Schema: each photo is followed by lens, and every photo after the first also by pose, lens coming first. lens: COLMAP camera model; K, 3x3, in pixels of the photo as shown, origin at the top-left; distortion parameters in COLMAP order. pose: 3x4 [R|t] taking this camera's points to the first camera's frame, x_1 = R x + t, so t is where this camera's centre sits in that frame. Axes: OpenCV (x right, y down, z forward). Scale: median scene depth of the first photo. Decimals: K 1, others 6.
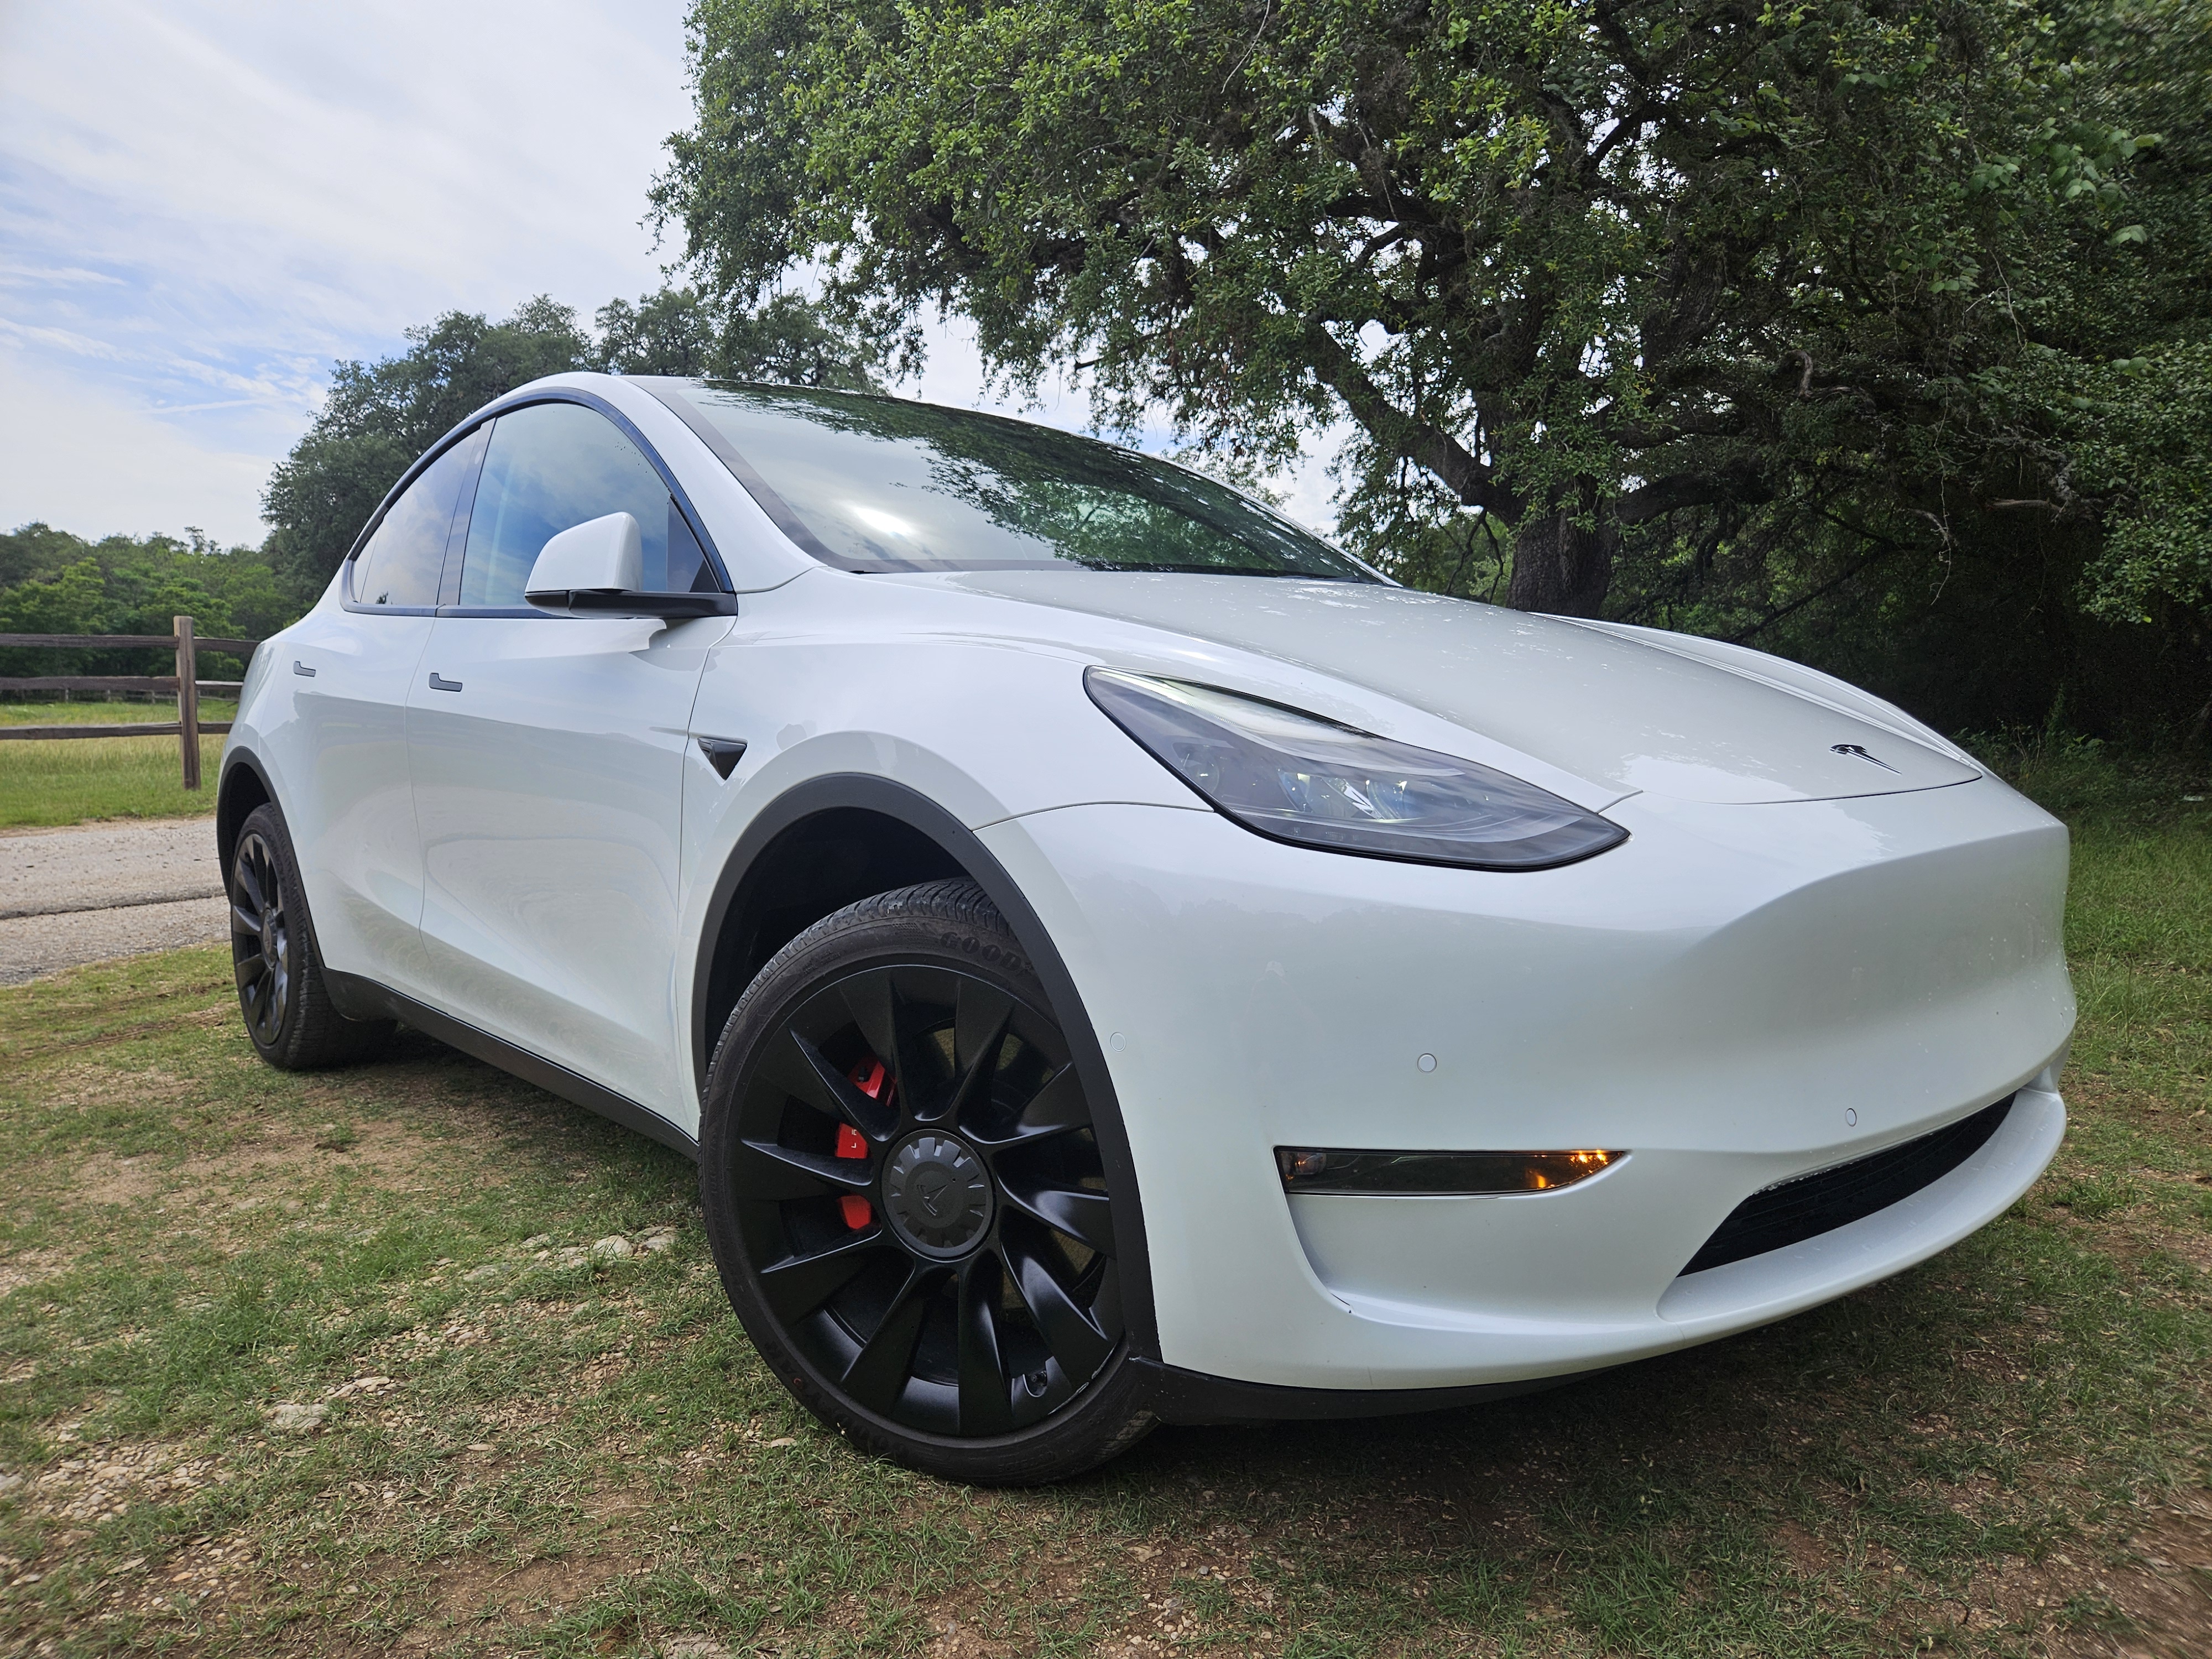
lens RADIAL K [[1471.2, 0, 1097.0], [0, 1471.2, 830.8], [0, 0, 1]] dist [0.064895, -0.052762]
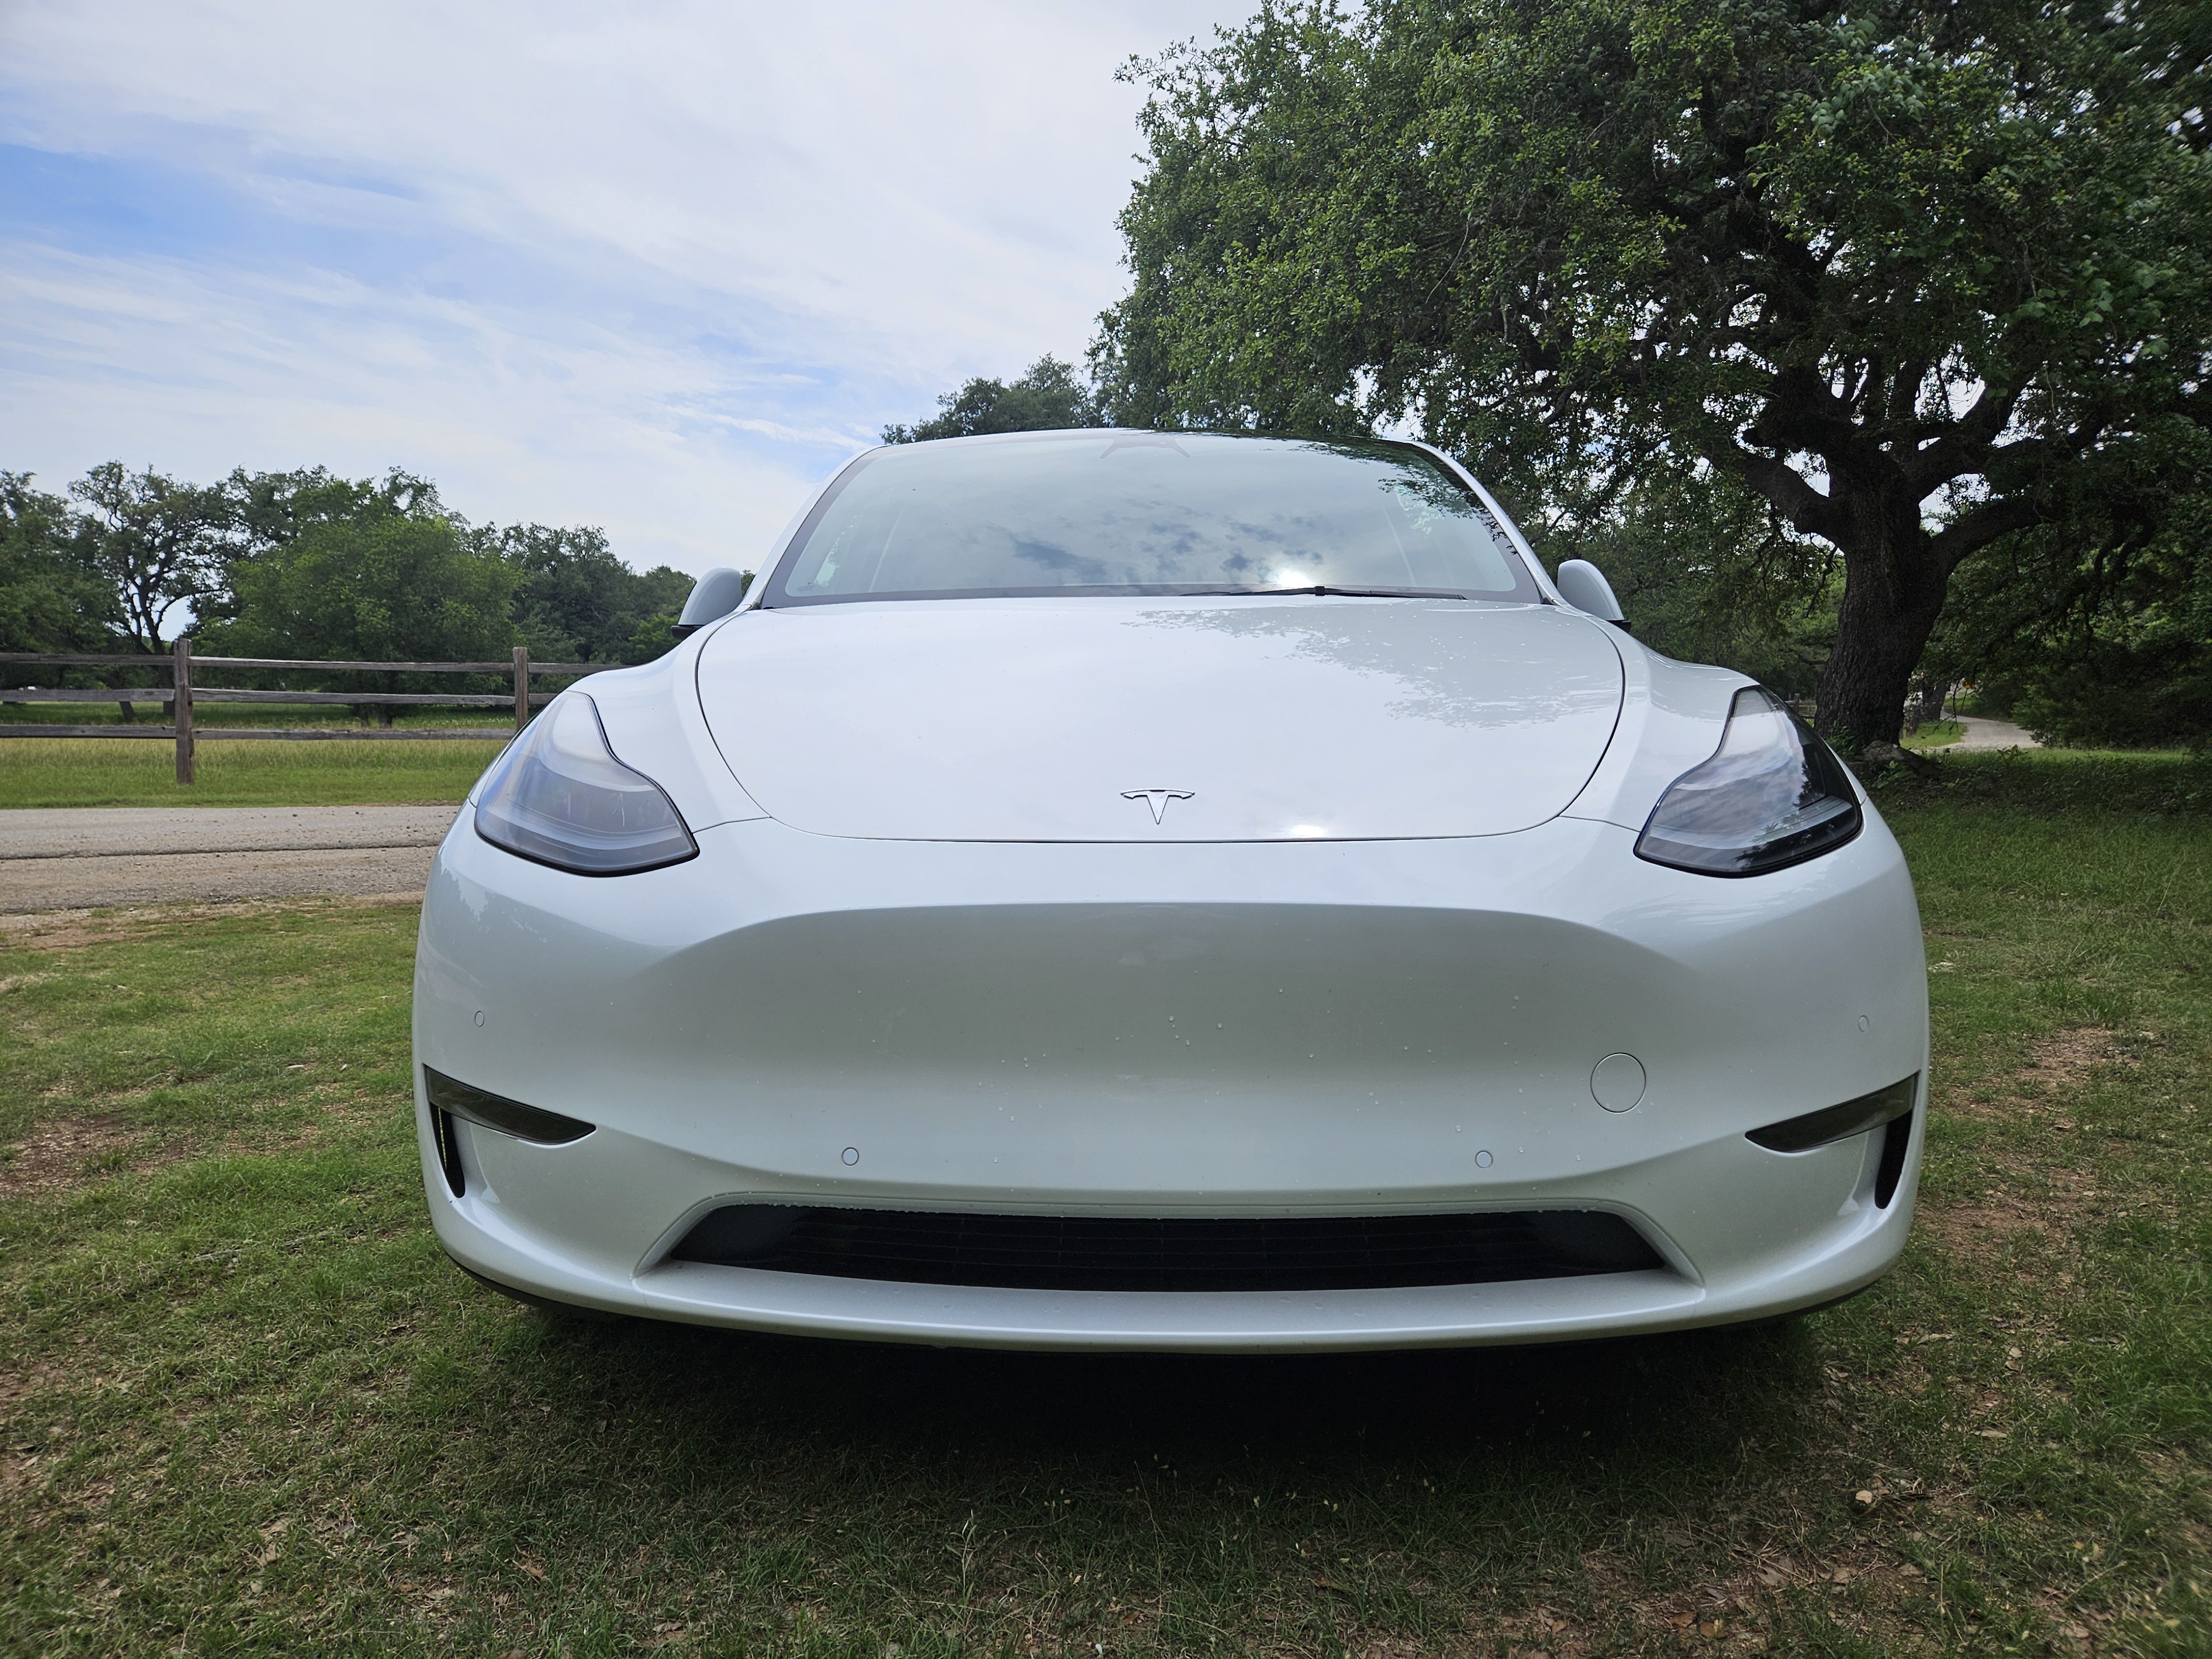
lens RADIAL K [[1471.2, 0, 1096.6], [0, 1471.2, 844.7], [0, 0, 1]] dist [0.064895, -0.052762]
pose [[0.948246, 0.028006, -0.316298, 0.662437], [-0.026939, 0.999607, 0.007747, 0.105284], [0.316391, 0.001175, 0.948628, -1.298248]]
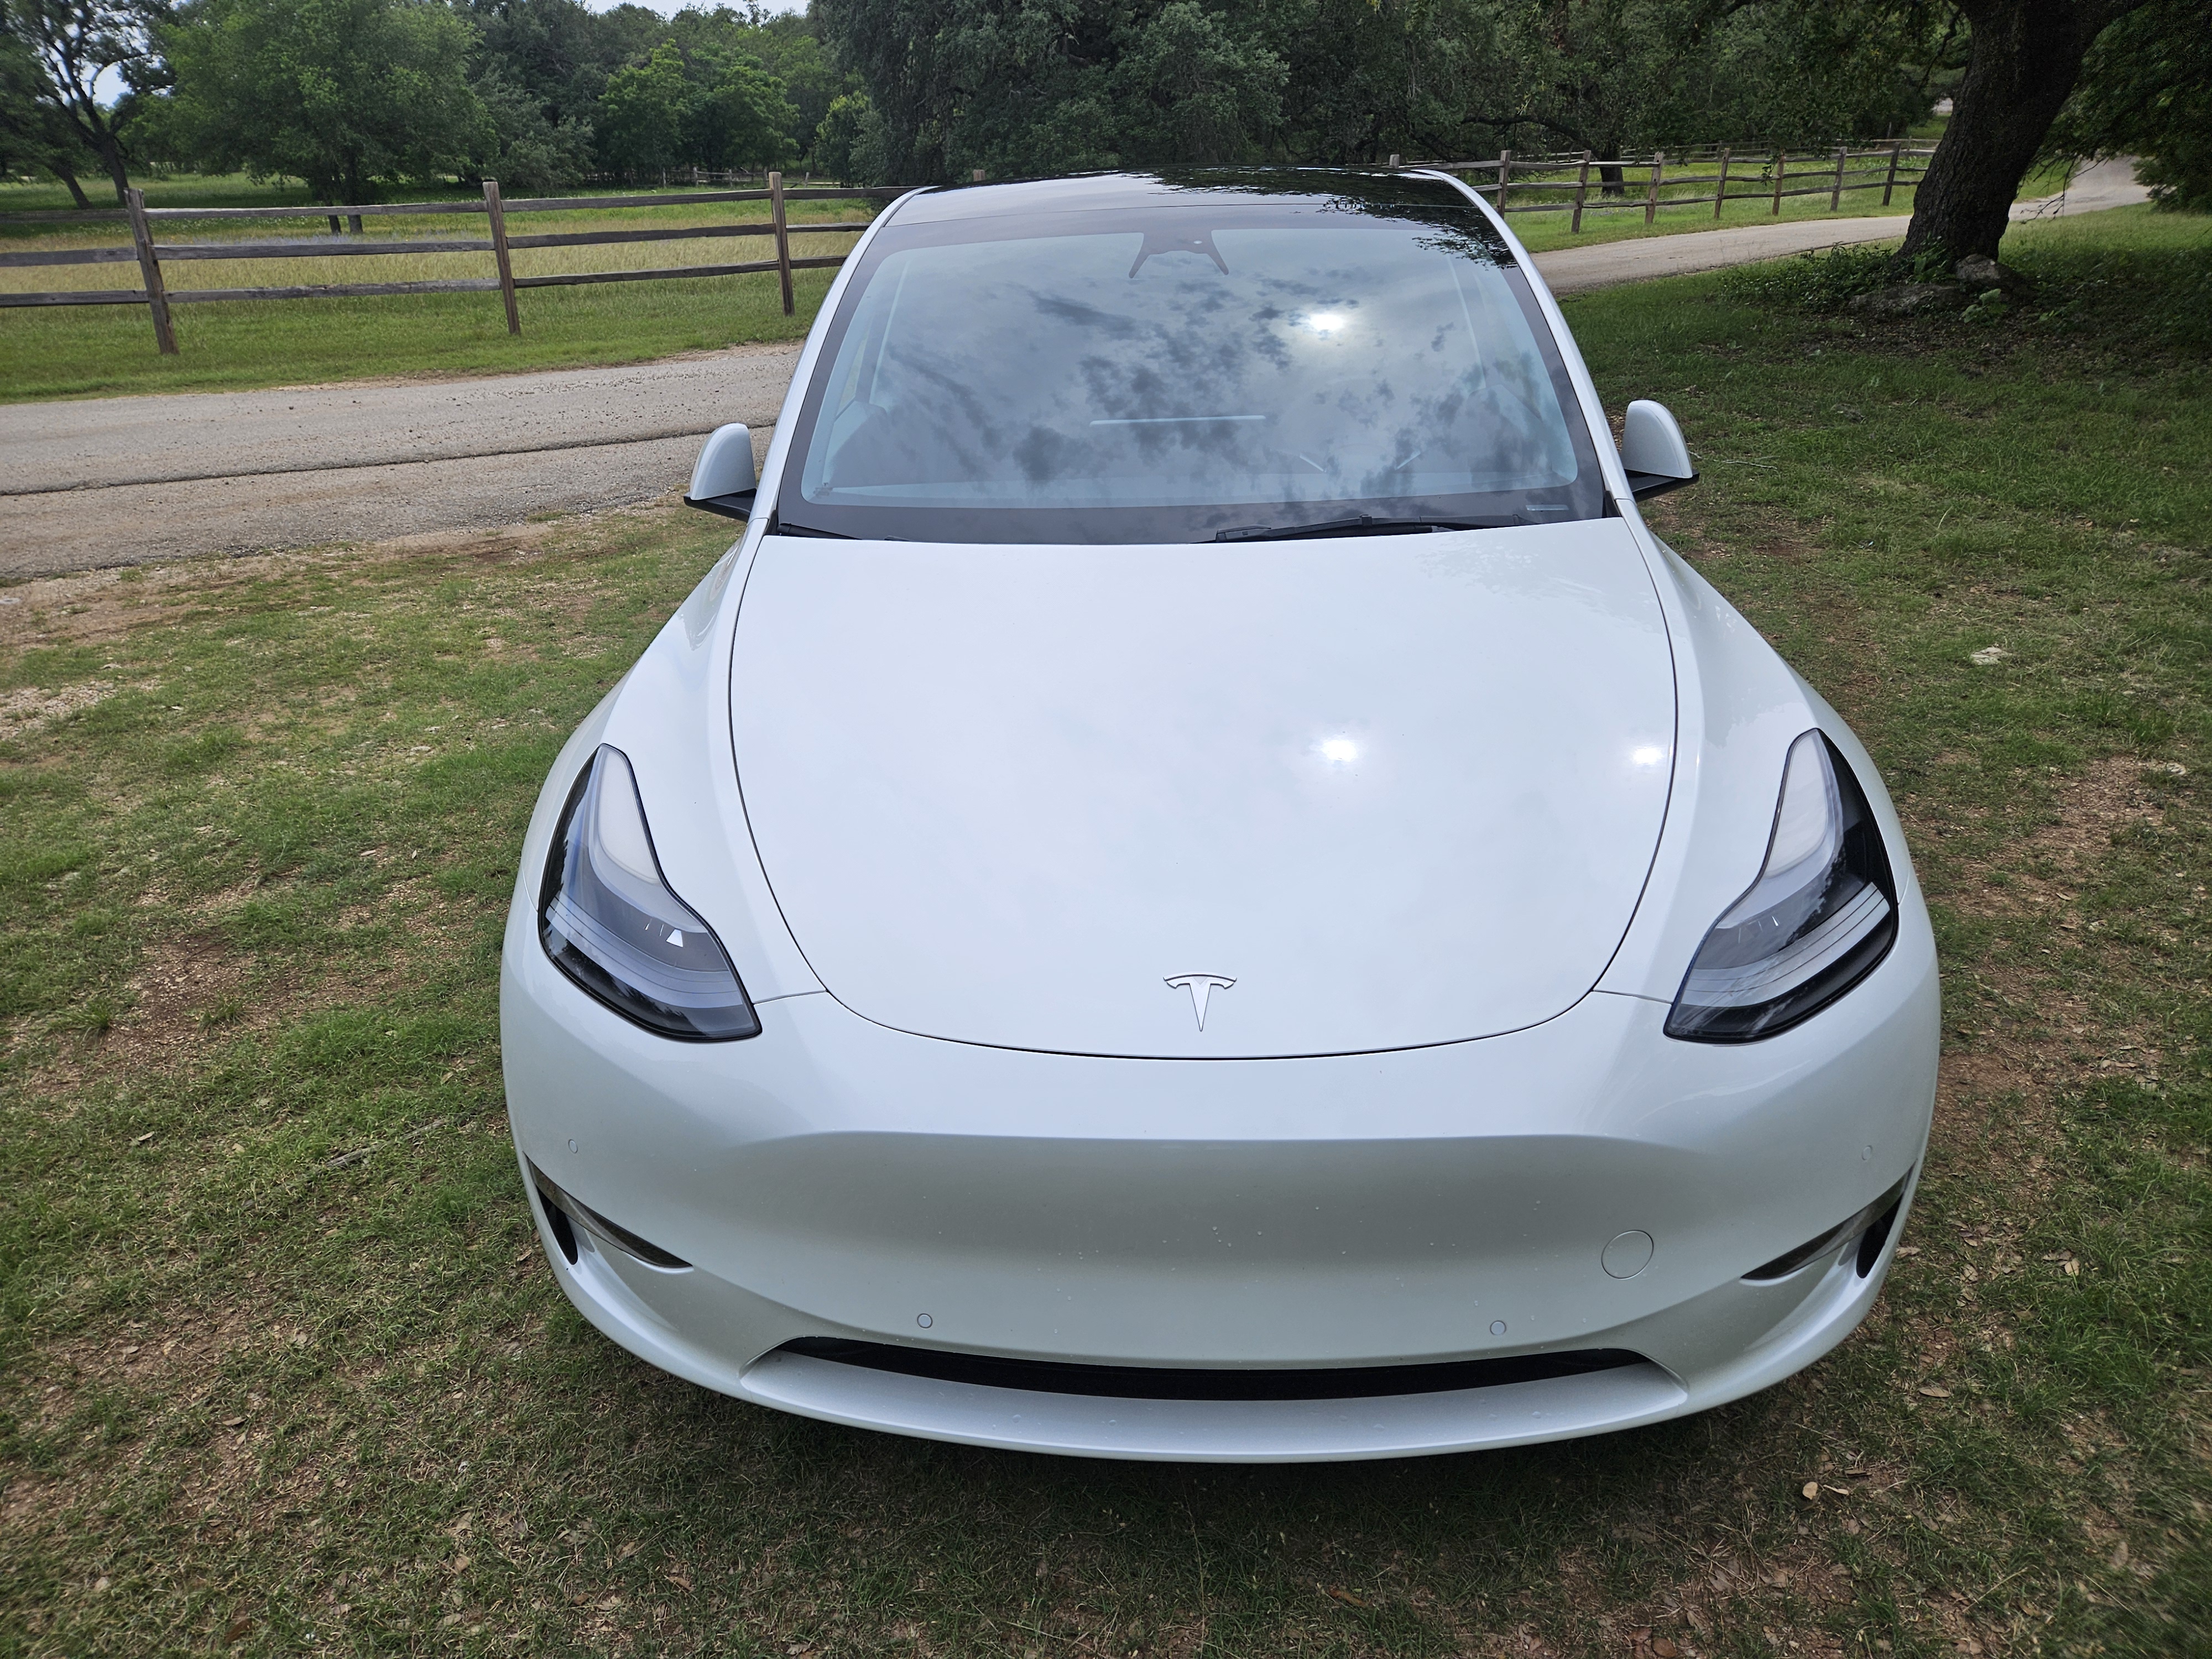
lens RADIAL K [[1471.2, 0, 1088.6], [0, 1471.2, 821.6], [0, 0, 1]] dist [0.064895, -0.052762]
pose [[0.942218, 0.113538, -0.315173, 0.635930], [-0.003509, 0.944109, 0.329616, -0.202242], [0.334981, -0.309464, 0.889955, -1.260785]]
